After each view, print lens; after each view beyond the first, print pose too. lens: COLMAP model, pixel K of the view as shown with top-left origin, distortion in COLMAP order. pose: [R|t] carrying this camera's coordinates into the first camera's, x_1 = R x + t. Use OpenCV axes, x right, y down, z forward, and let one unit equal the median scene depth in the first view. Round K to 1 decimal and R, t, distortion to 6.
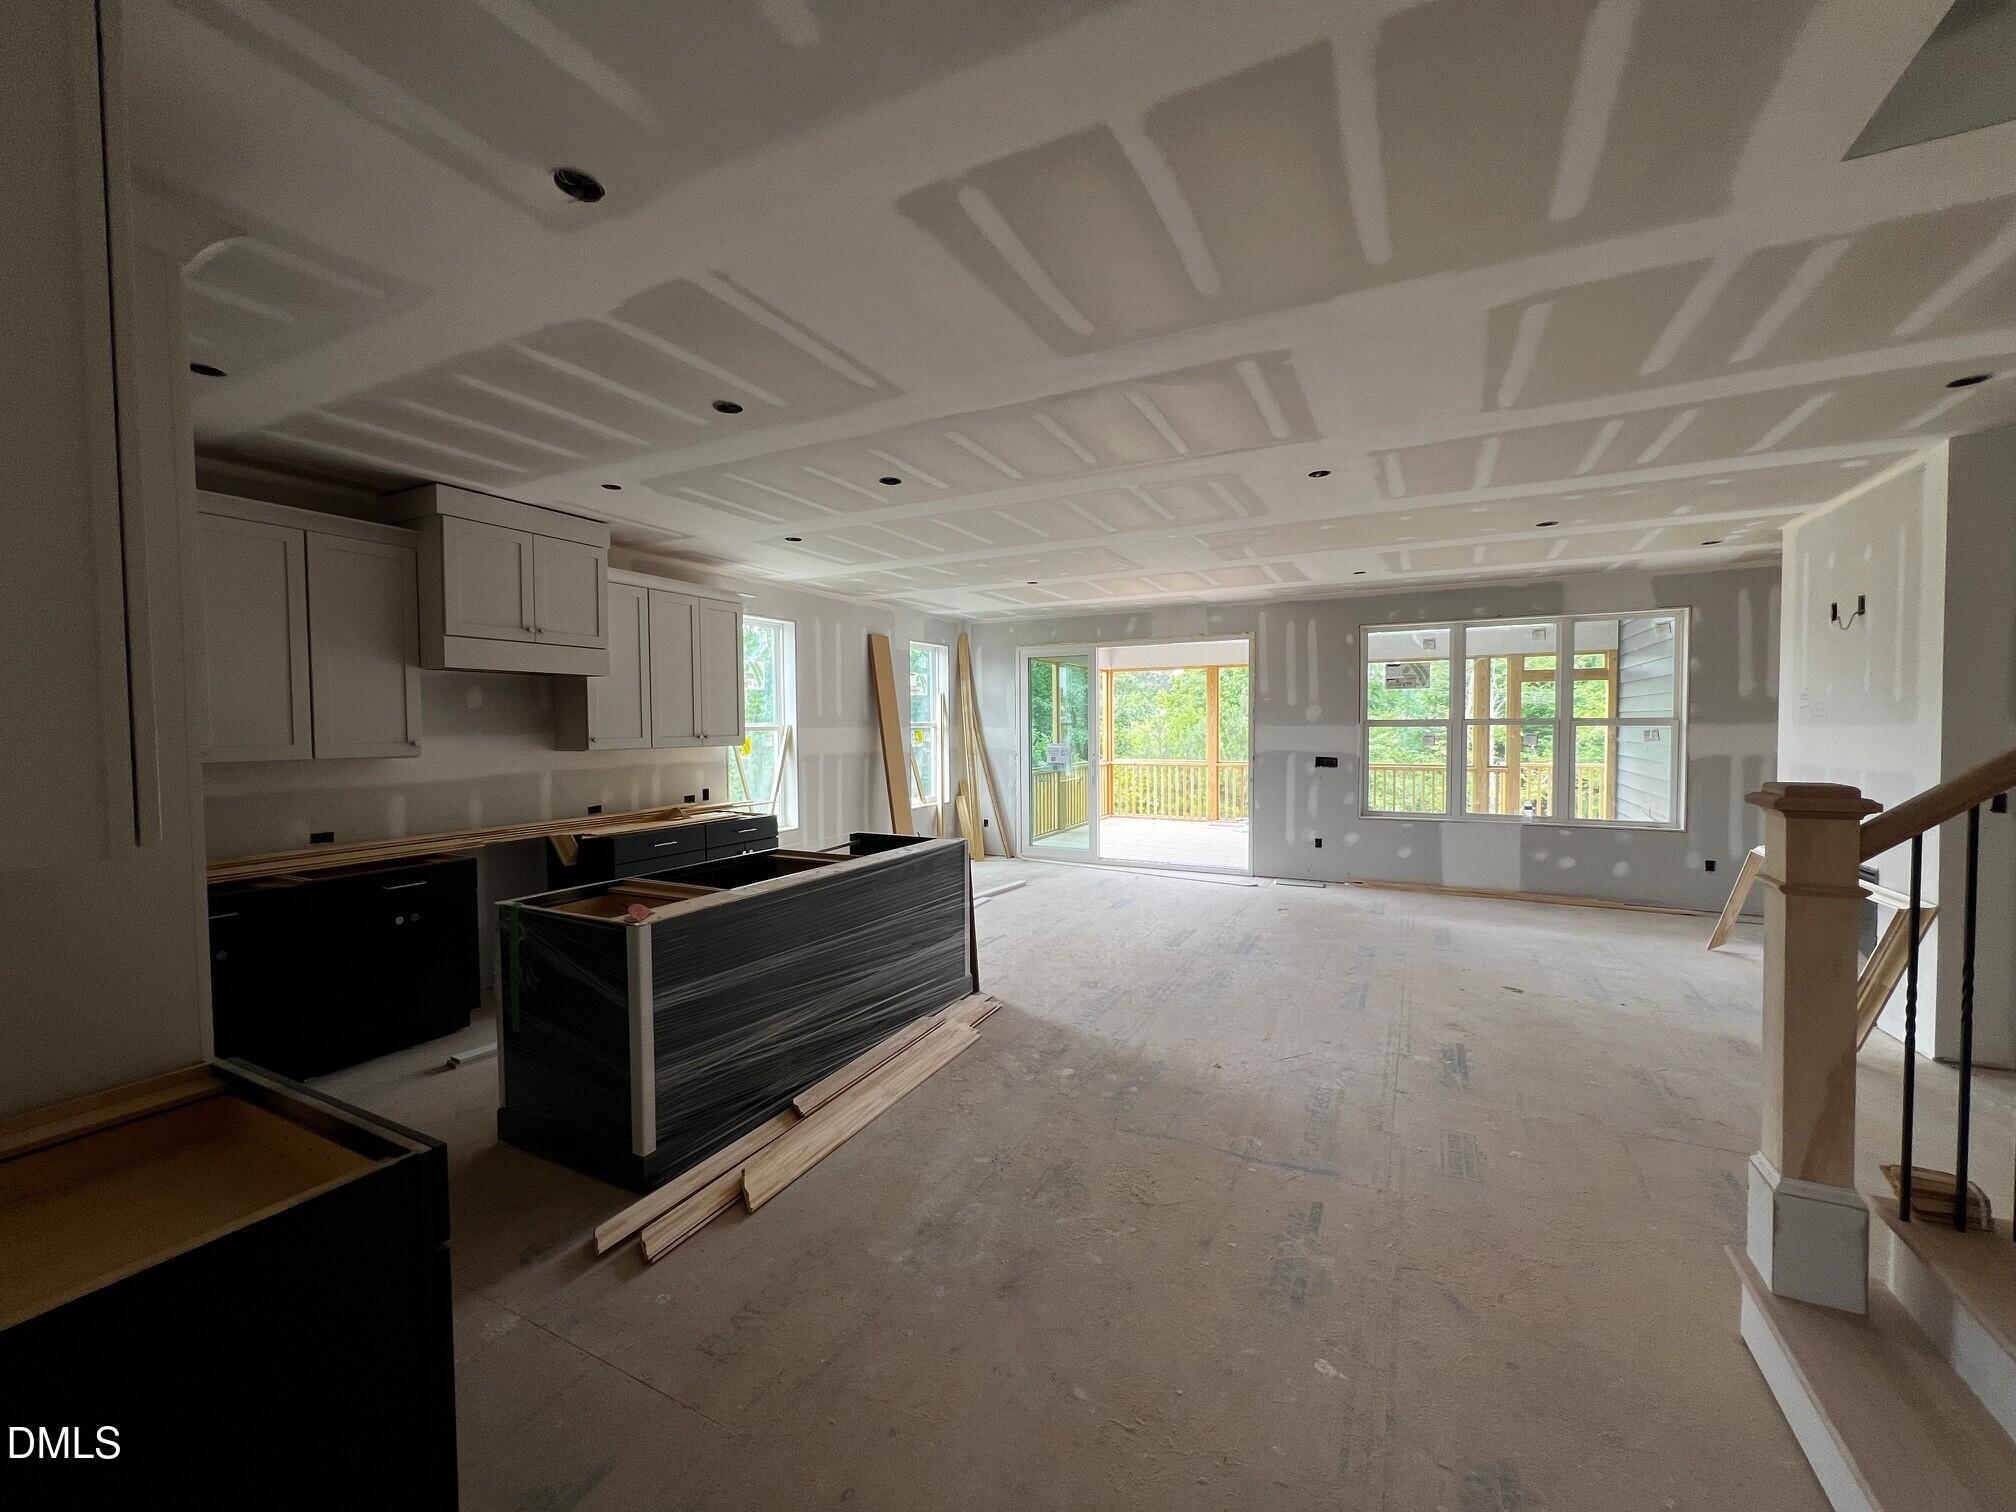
lens RADIAL K [[807.9, 0, 1007.2], [0, 807.9, 748.9], [0, 0, 1]] dist [-0.000093, 0.000288]
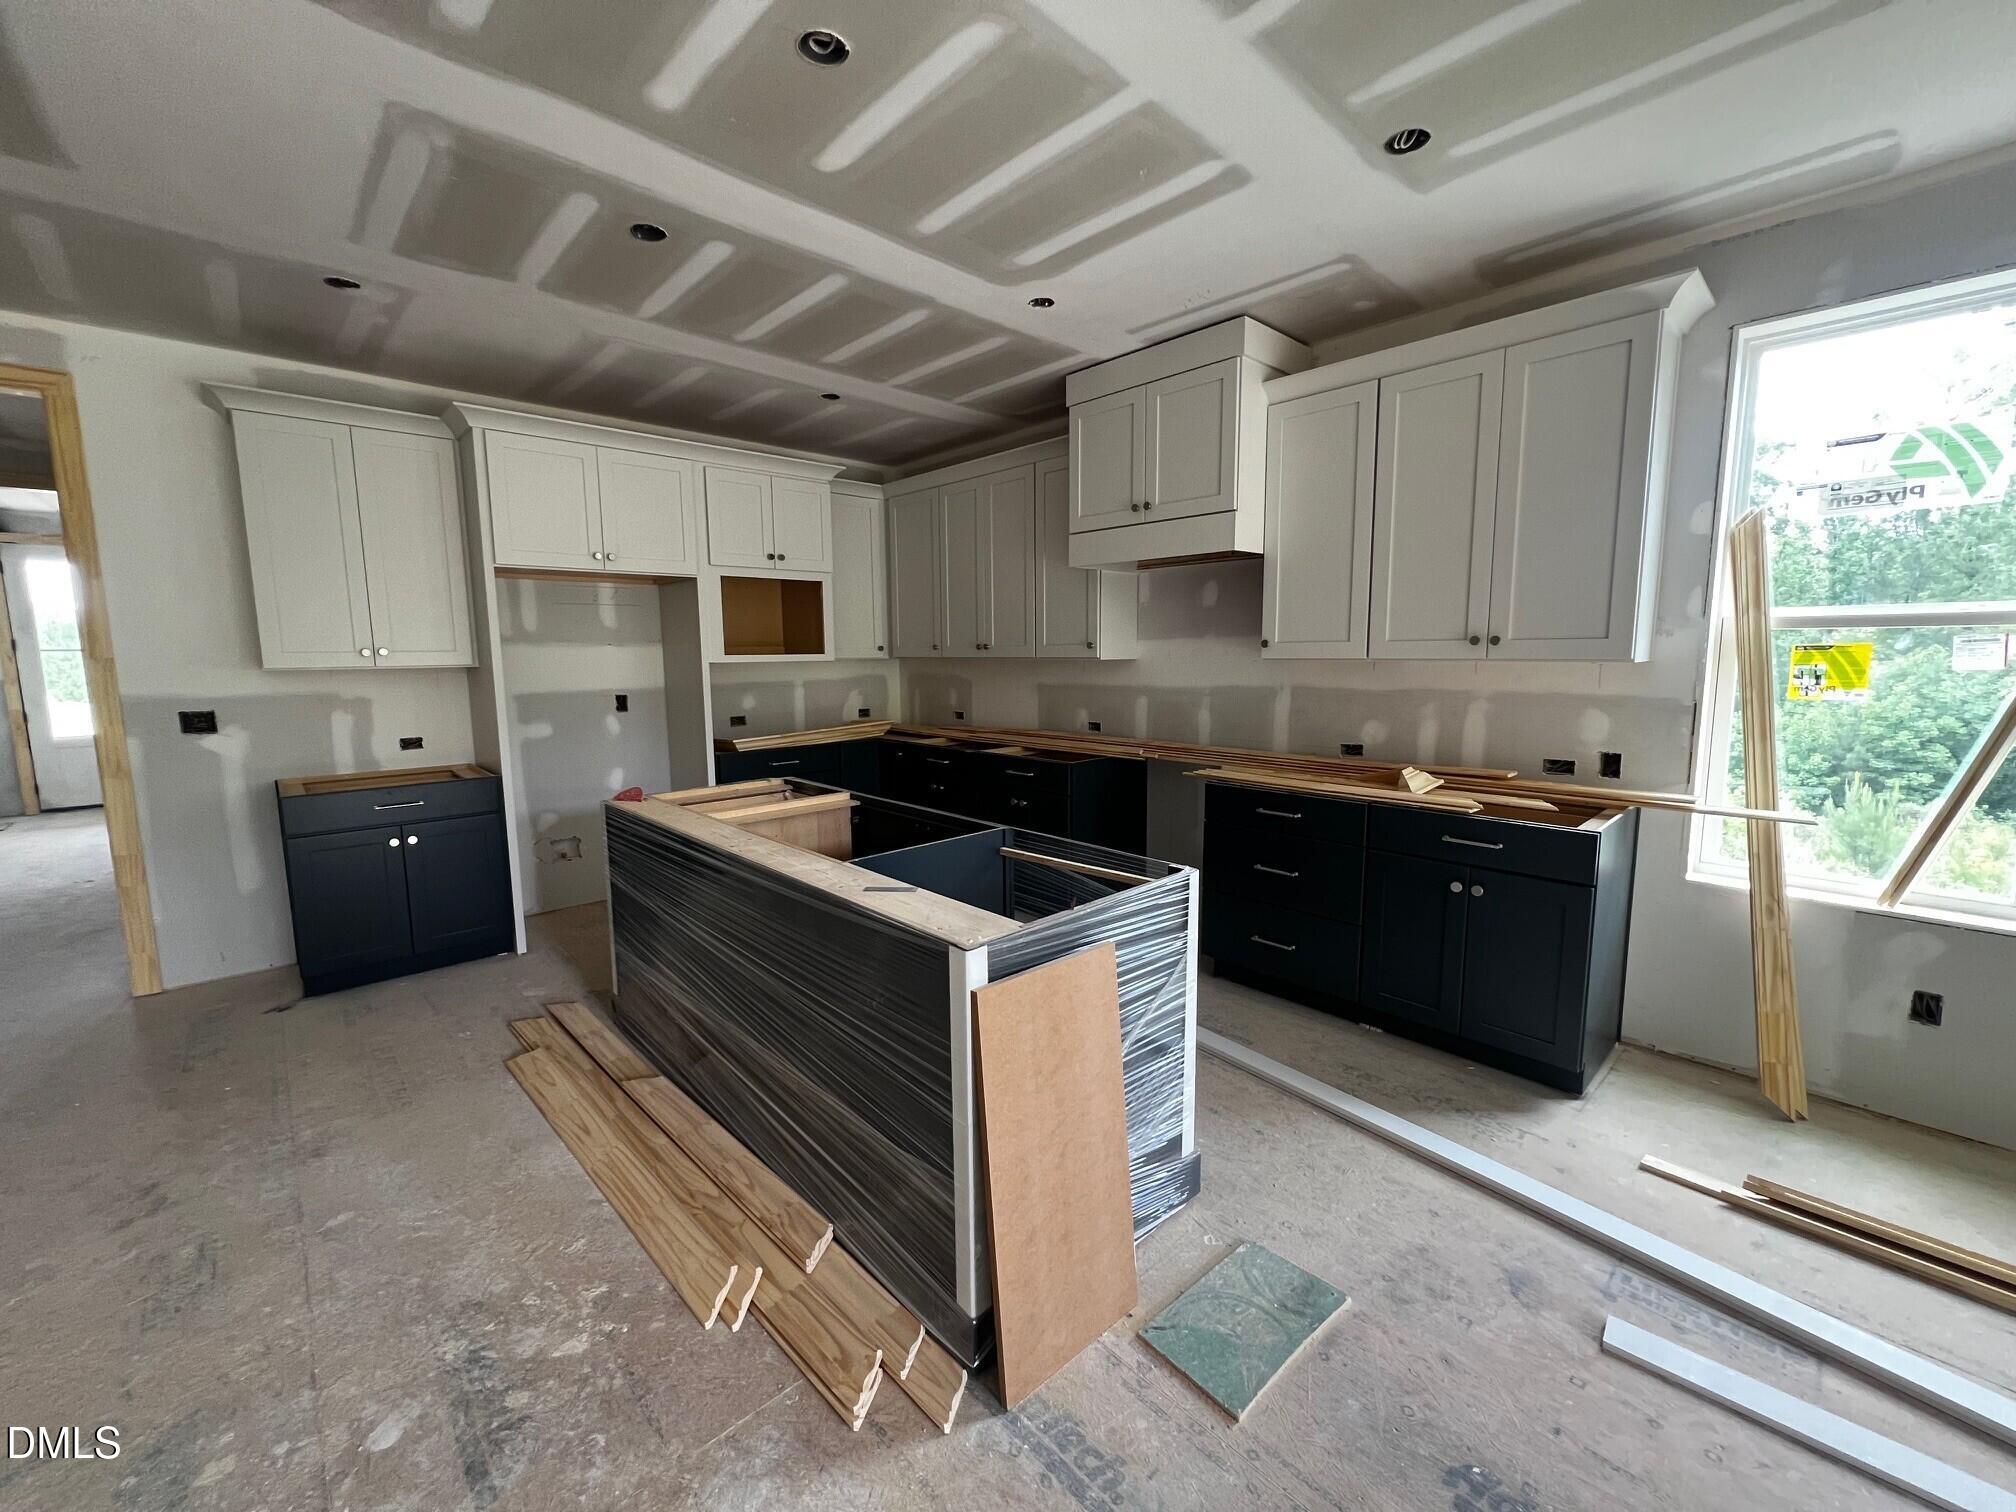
lens RADIAL K [[807.9, 0, 1009.2], [0, 807.9, 751.5], [0, 0, 1]] dist [-0.000093, 0.000288]
pose [[-0.336078, 0.131169, -0.932656, 0.273567], [-0.016819, 0.989261, 0.145191, -0.020587], [0.941684, 0.064482, -0.330262, 1.240379]]
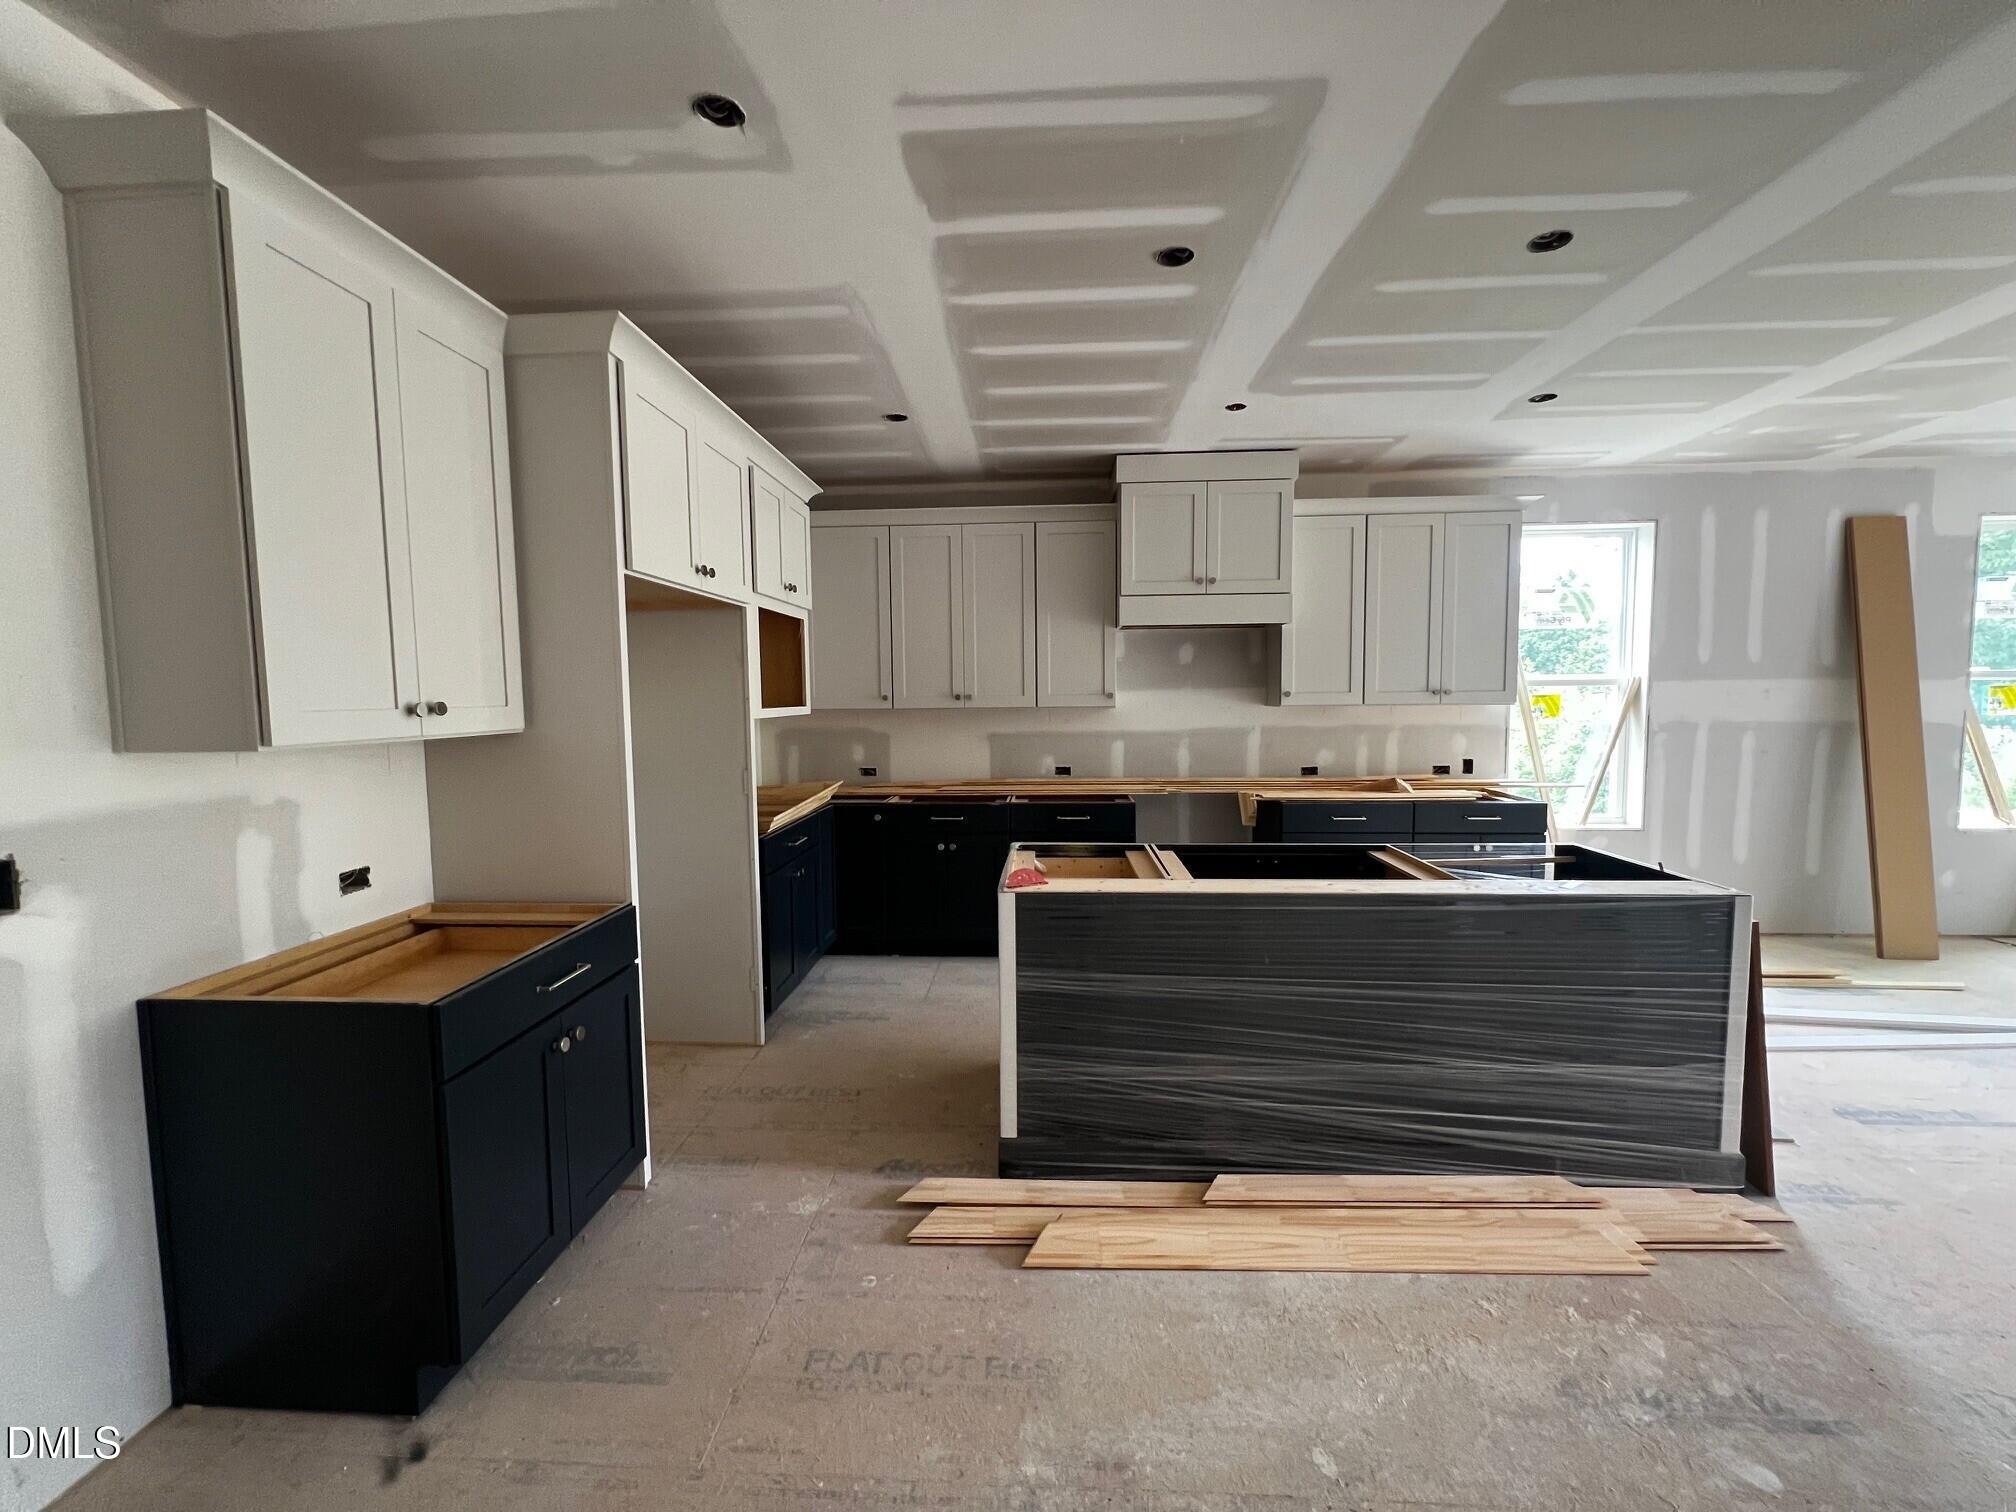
lens RADIAL K [[807.9, 0, 1005.7], [0, 807.9, 749.5], [0, 0, 1]] dist [-0.000093, 0.000288]
pose [[0.405964, 0.068169, -0.911343, 0.240152], [-0.021277, 0.997649, 0.065147, -0.002156], [0.913641, -0.007057, 0.406460, 0.404998]]
